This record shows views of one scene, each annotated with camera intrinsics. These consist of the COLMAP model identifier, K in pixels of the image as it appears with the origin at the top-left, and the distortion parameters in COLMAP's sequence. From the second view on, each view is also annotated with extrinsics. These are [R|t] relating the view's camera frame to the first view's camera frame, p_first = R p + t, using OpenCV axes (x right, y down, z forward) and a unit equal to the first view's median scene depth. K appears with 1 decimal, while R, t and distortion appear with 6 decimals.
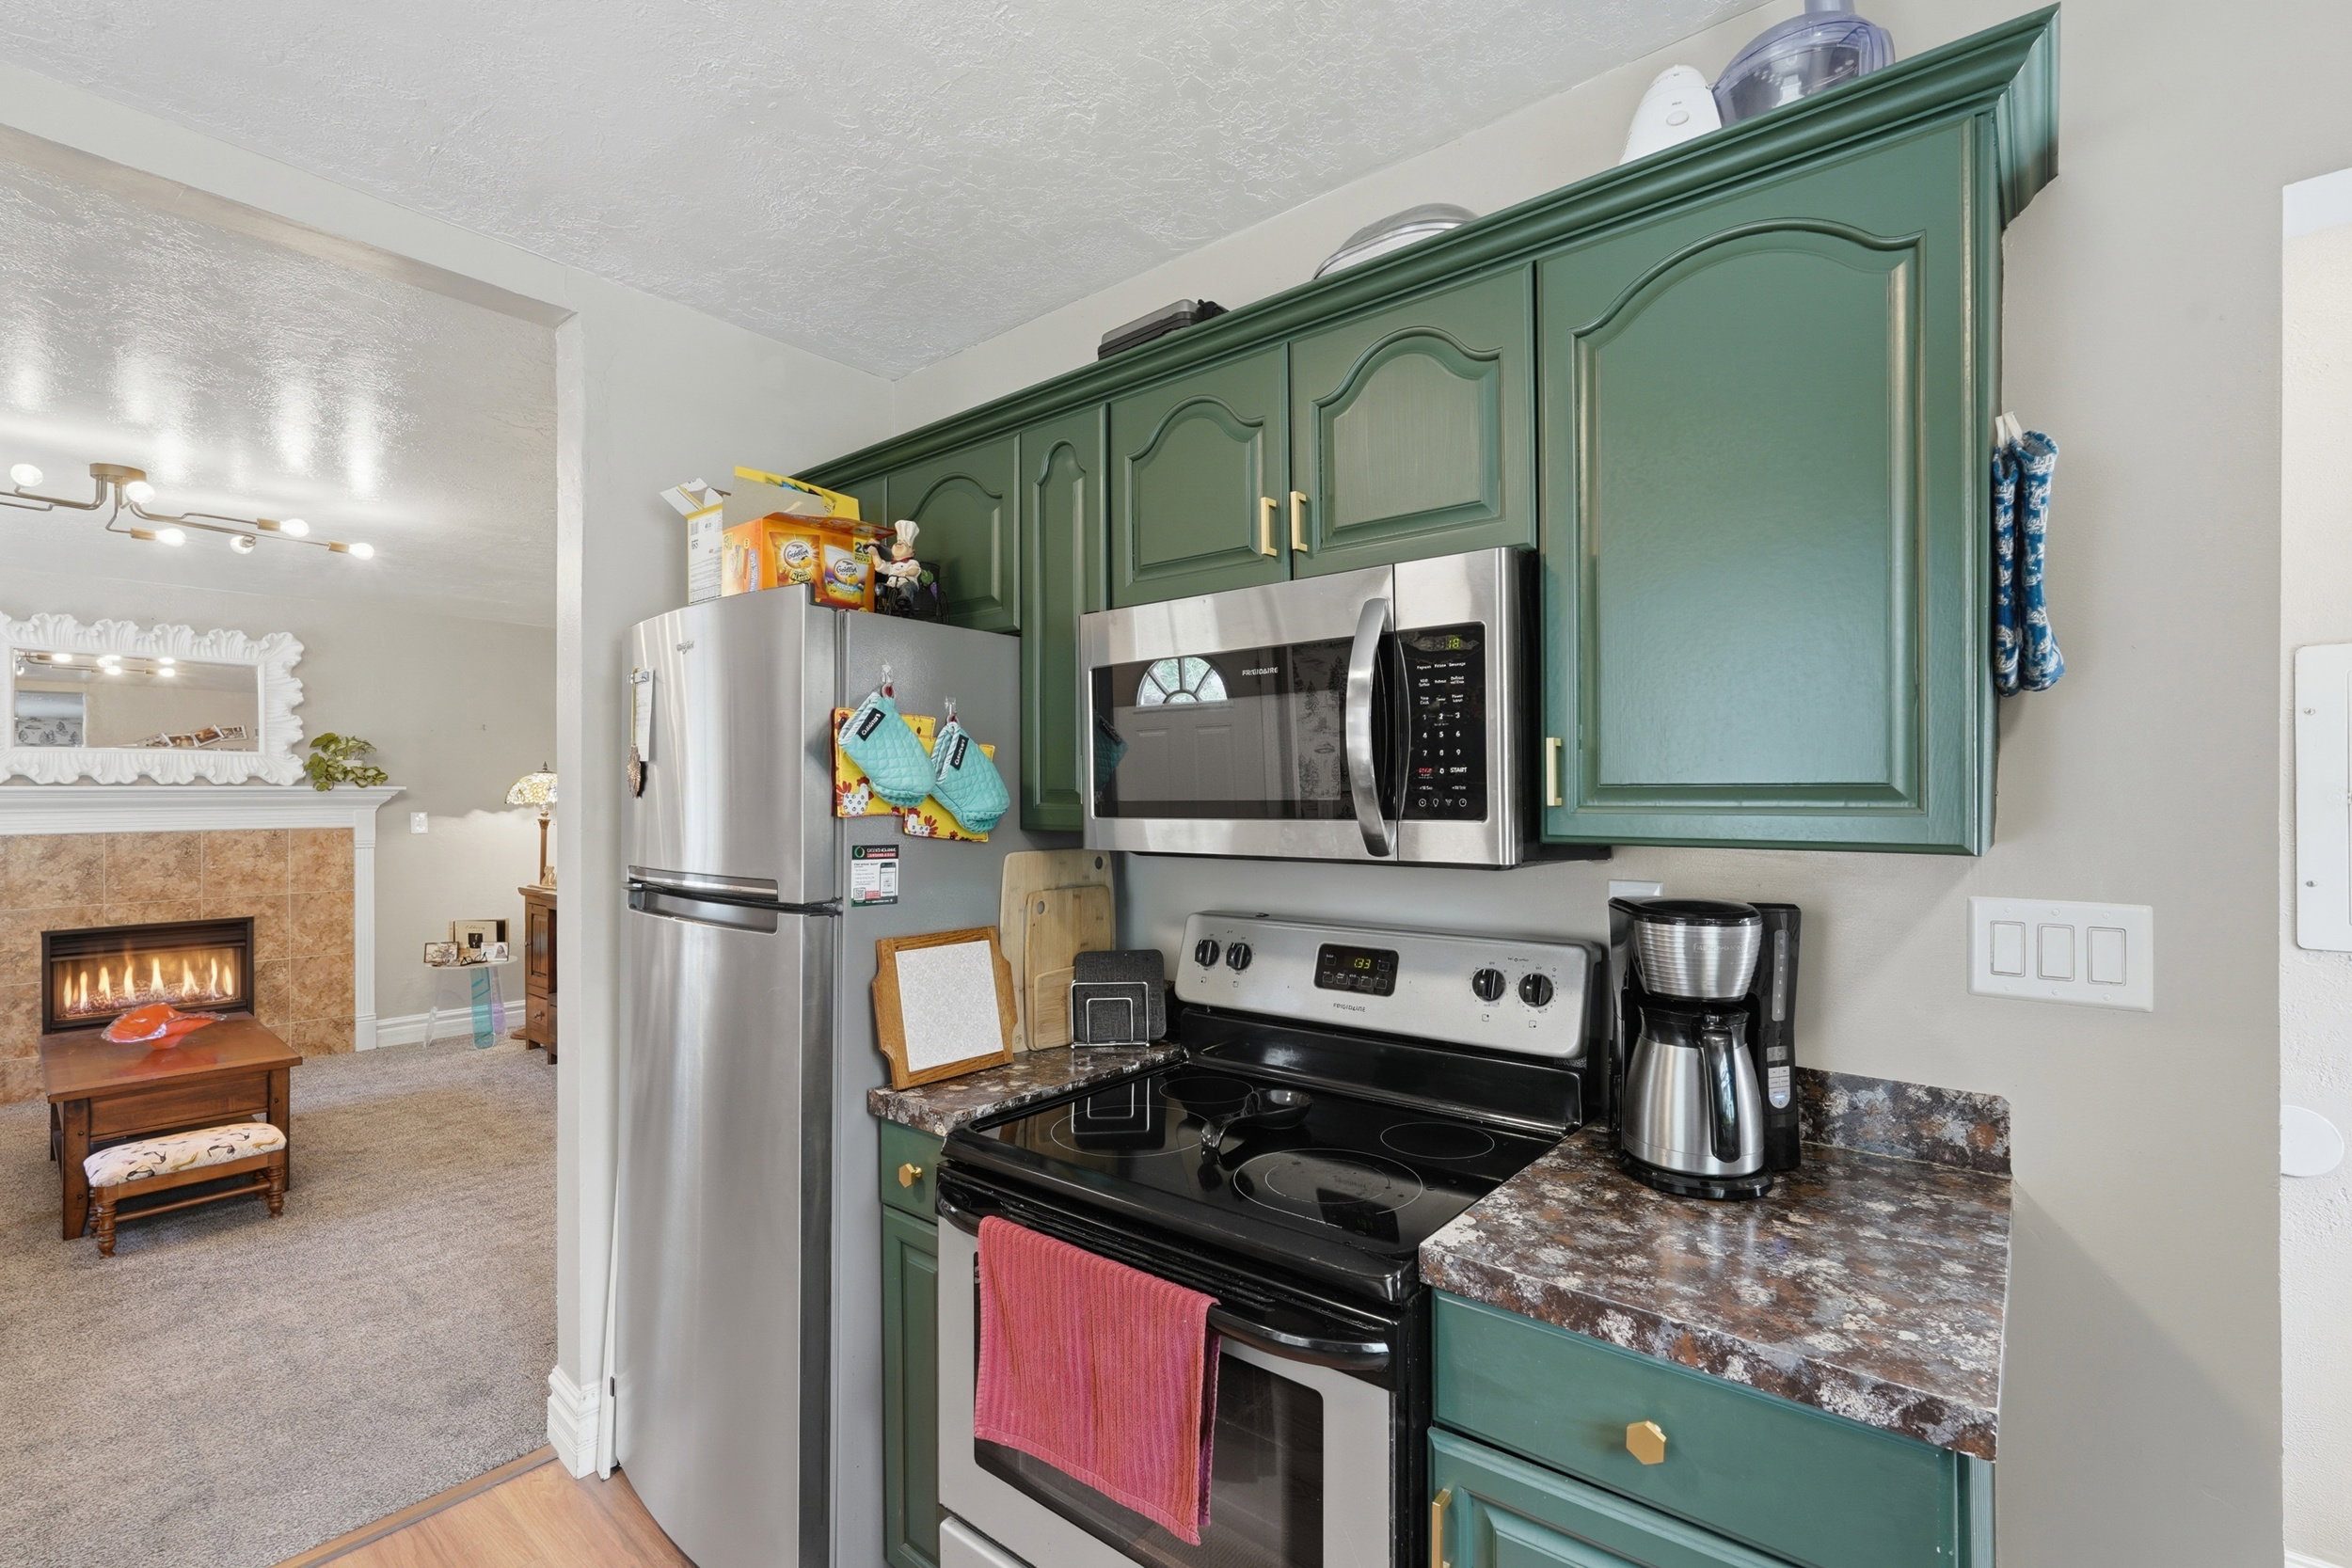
lens RADIAL K [[1041.1, 0, 1176.0], [0, 1041.1, 784.0], [0, 0, 1]] dist [0.002987, 0.000820]
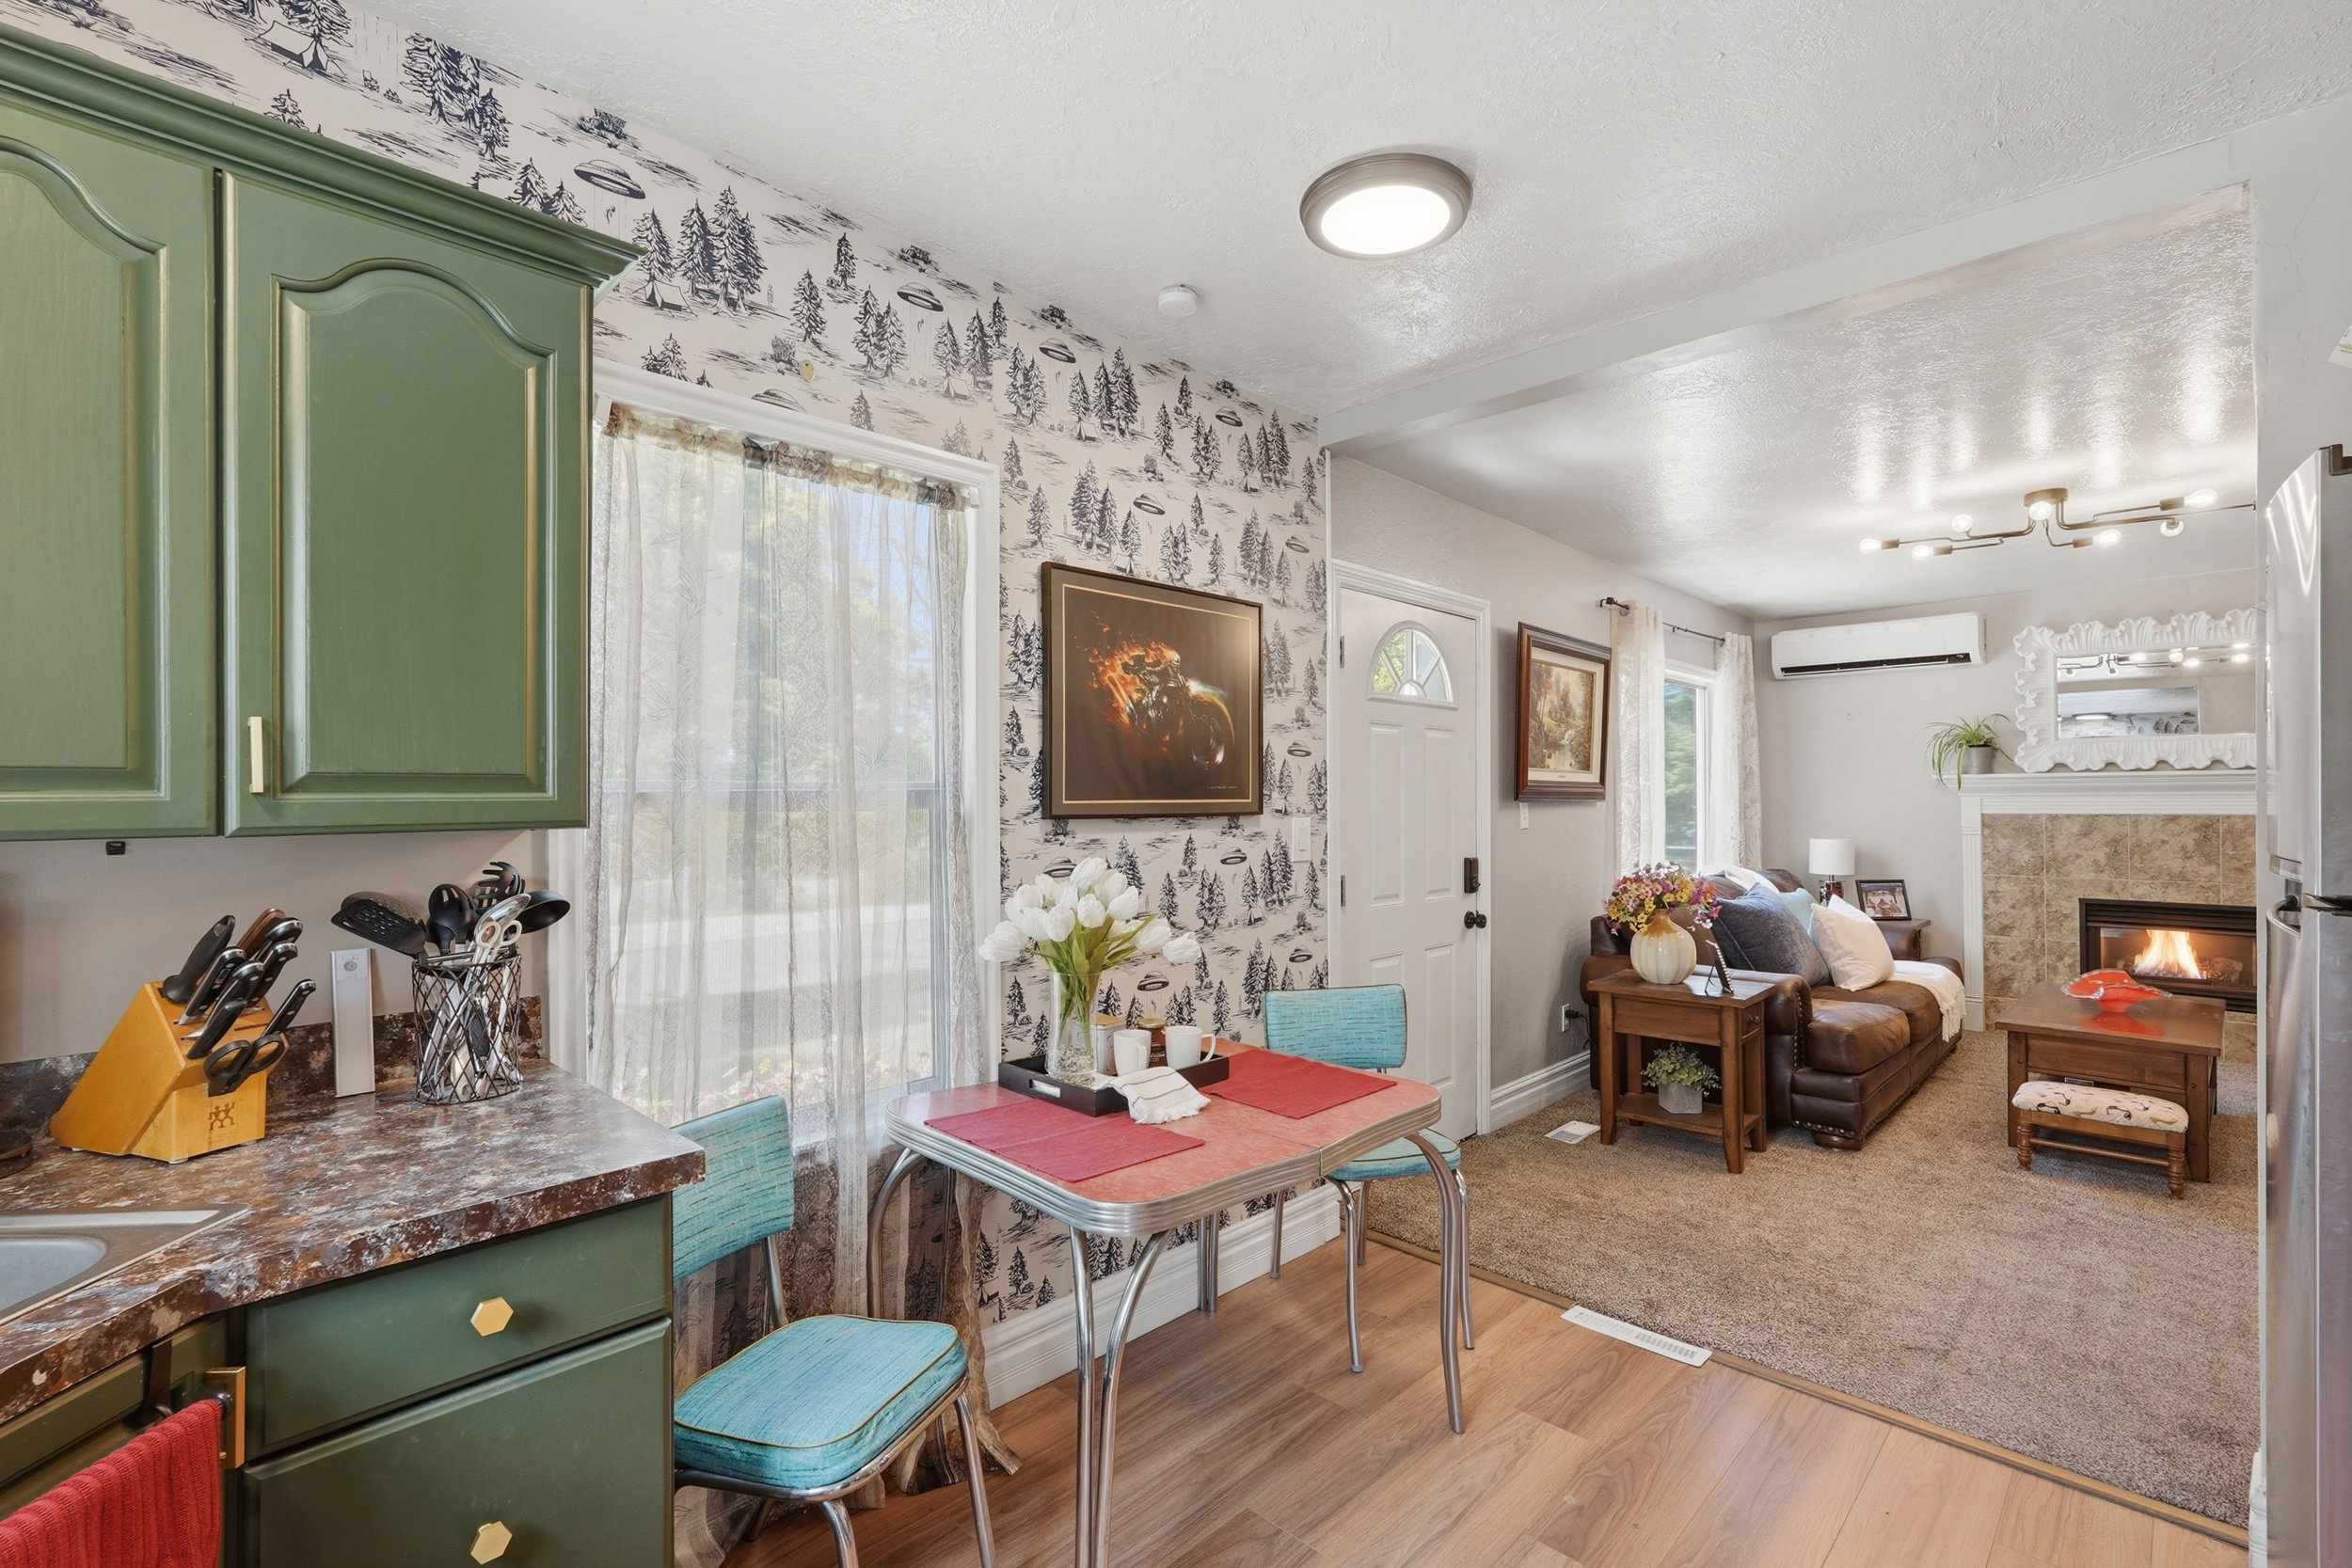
lens RADIAL K [[1047.3, 0, 1187.1], [0, 1047.3, 799.2], [0, 0, 1]] dist [0.000022, -0.000041]
pose [[-0.067146, 0.006299, -0.997723, 0.128976], [0.016121, 0.999856, 0.005228, 0.008692], [0.997613, -0.015733, -0.067238, 0.087744]]
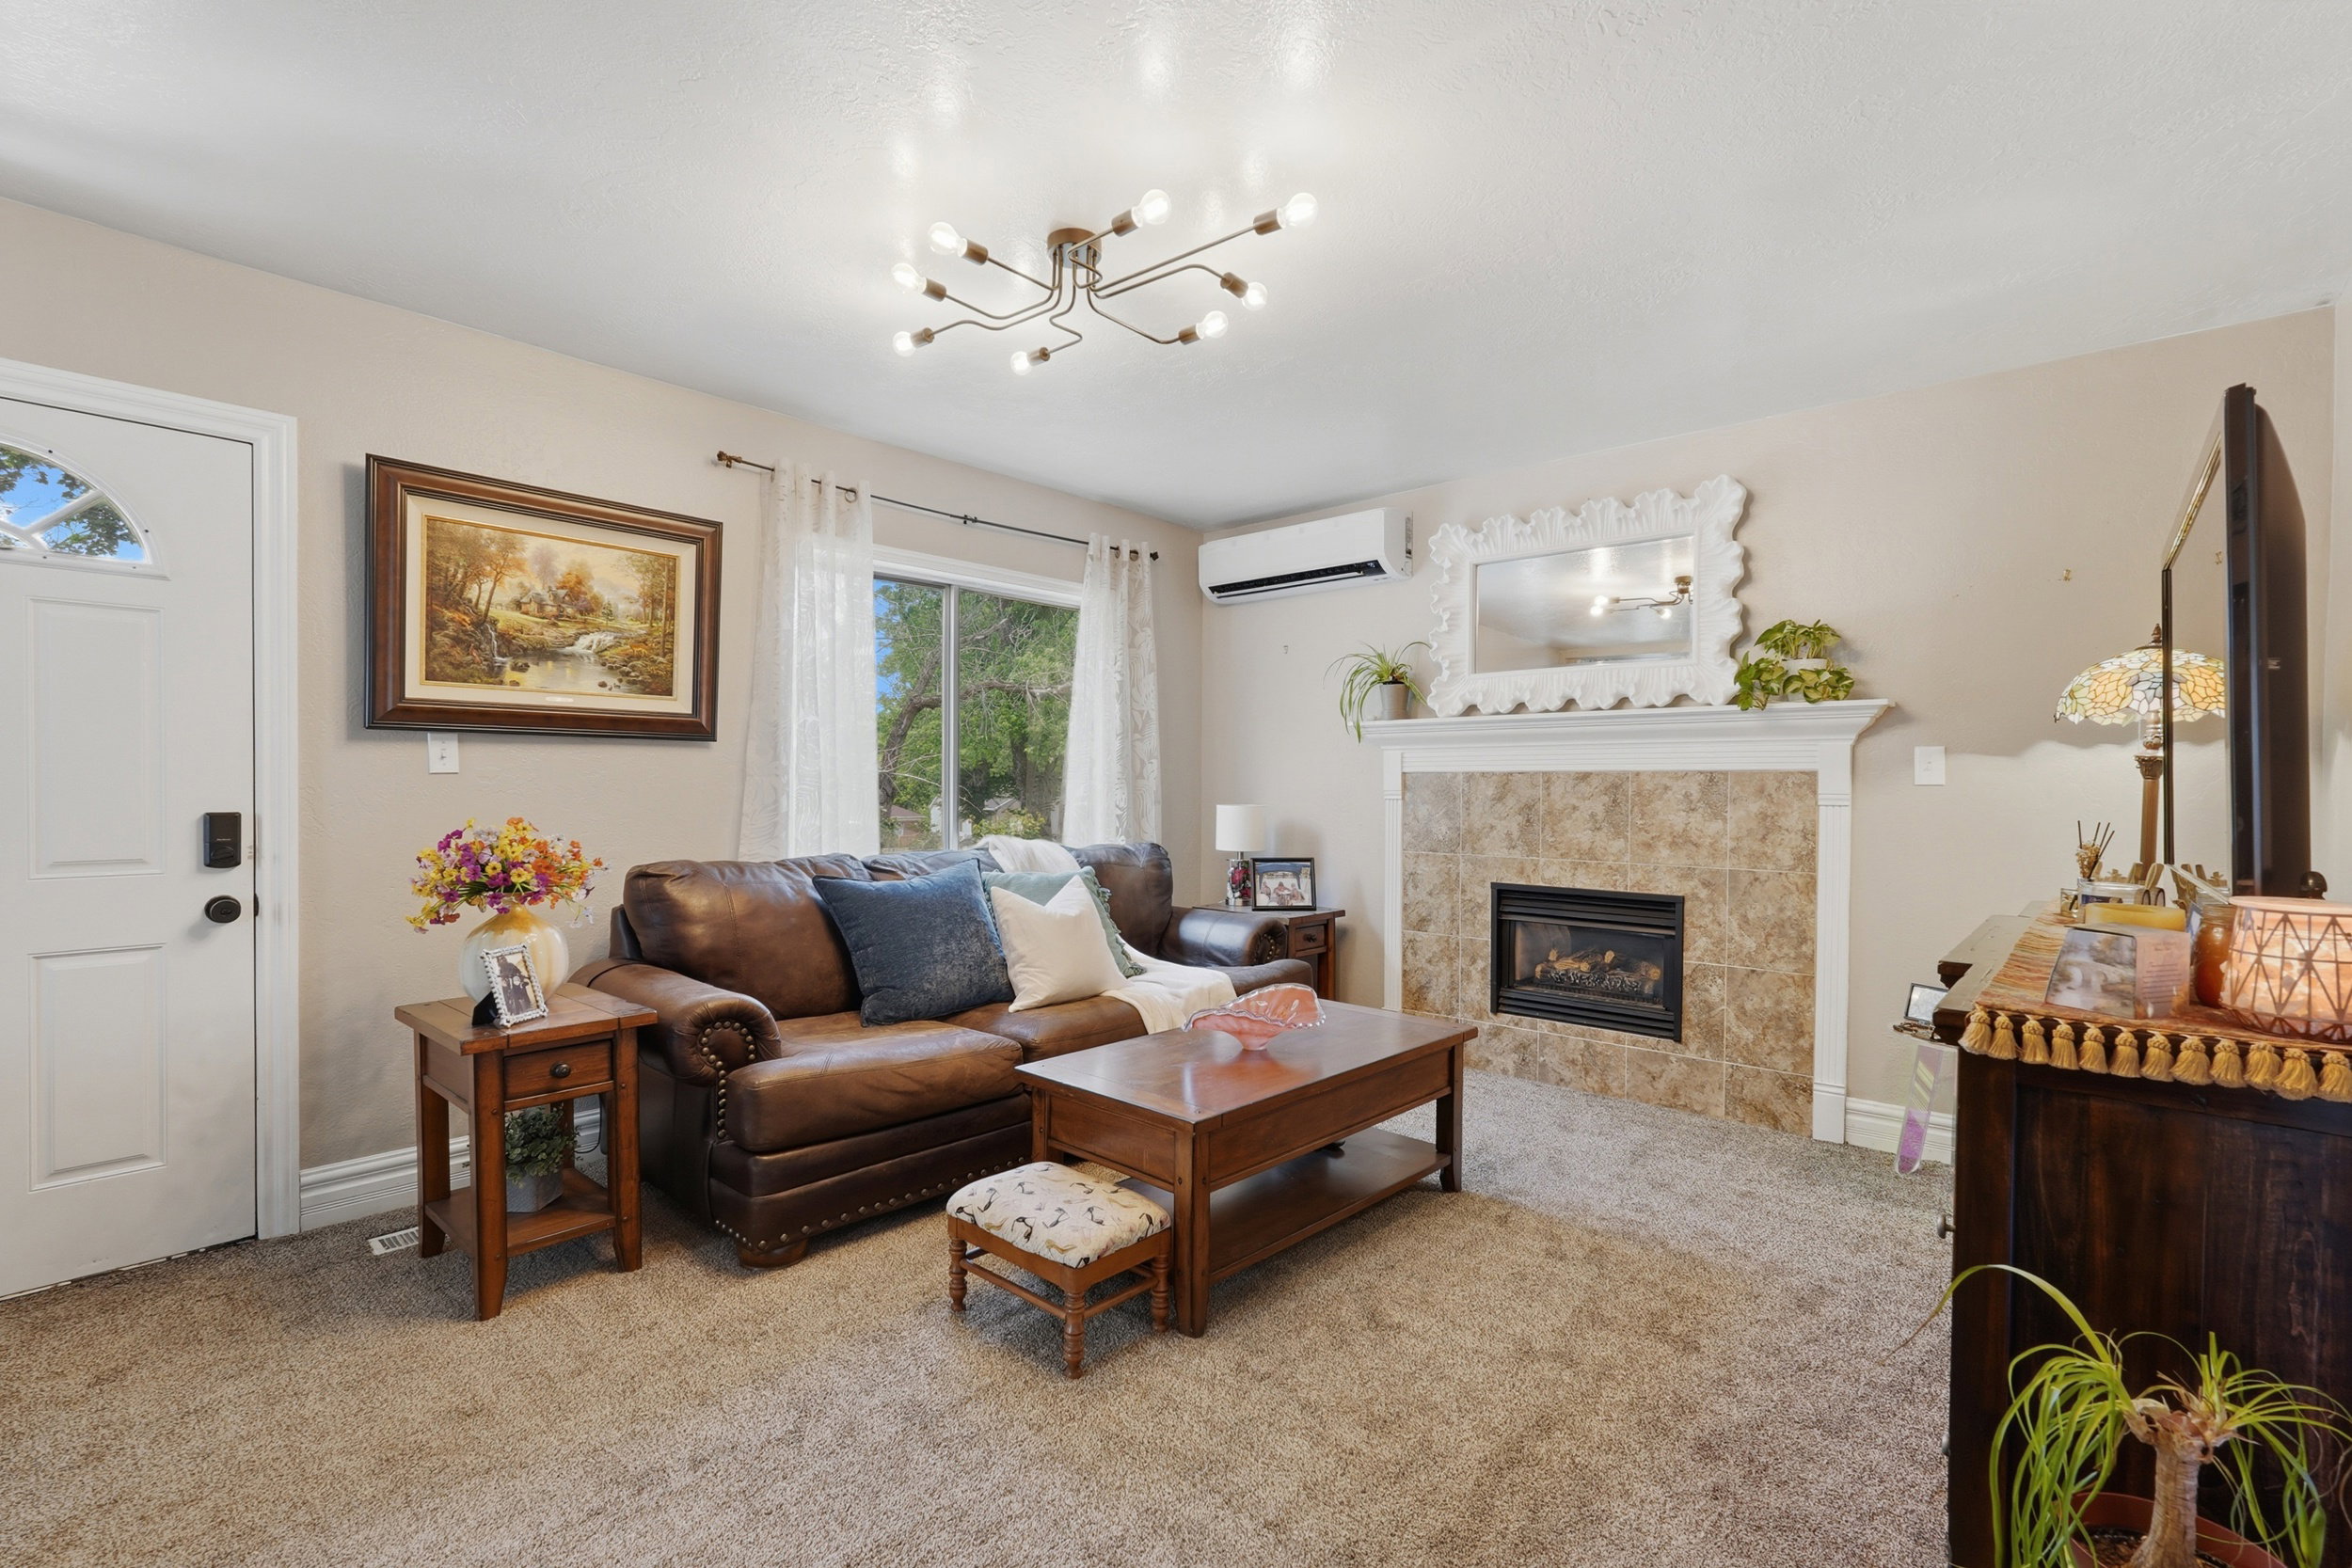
lens RADIAL K [[1063.3, 0, 1182.0], [0, 1063.3, 794.5], [0, 0, 1]] dist [-0.004615, 0.005462]
pose [[-0.036230, 0.018217, -0.999177, -0.170370], [0.008100, 0.999806, 0.017935, 0.045354], [0.999311, -0.007443, -0.036371, 0.718960]]
